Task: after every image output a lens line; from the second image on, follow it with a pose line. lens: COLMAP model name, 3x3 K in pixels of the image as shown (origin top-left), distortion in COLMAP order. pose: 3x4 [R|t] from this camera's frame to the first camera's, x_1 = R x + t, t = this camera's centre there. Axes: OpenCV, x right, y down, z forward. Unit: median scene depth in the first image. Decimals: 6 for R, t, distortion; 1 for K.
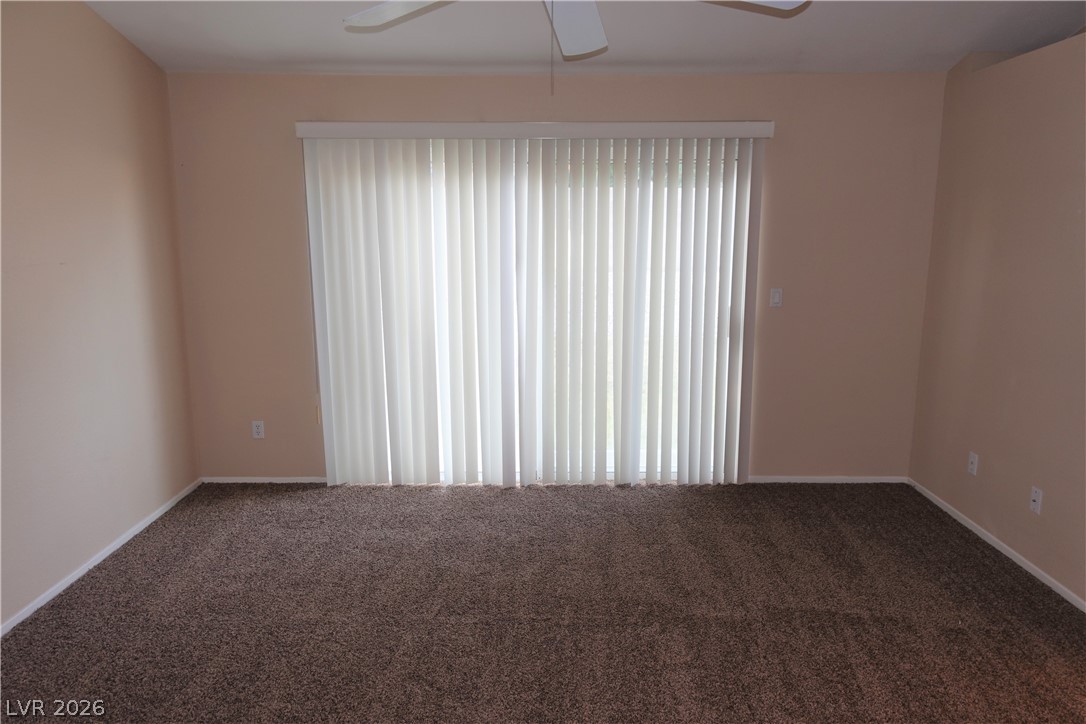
lens RADIAL K [[757.8, 0, 547.7], [0, 757.8, 361.0], [0, 0, 1]] dist [0.017125, -0.006572]
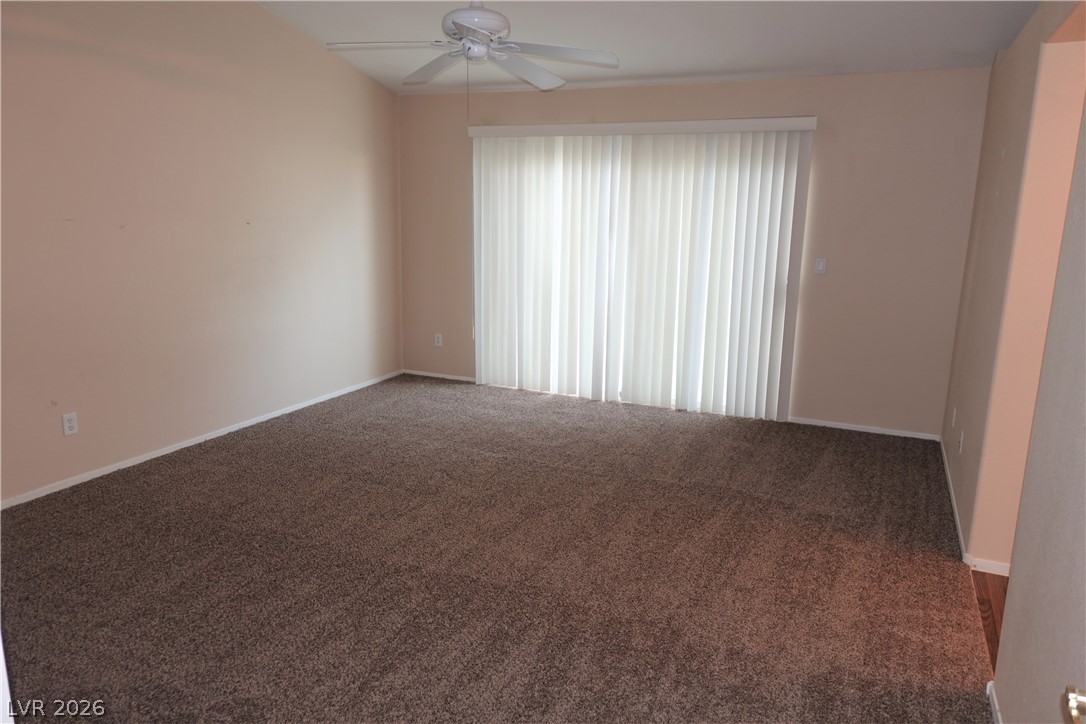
lens RADIAL K [[757.8, 0, 538.5], [0, 757.8, 362.8], [0, 0, 1]] dist [0.017125, -0.006572]
pose [[0.910818, 0.102347, -0.399920, 0.379291], [-0.092759, 0.994746, 0.043314, 0.053829], [0.402252, -0.002355, 0.915526, -0.247562]]
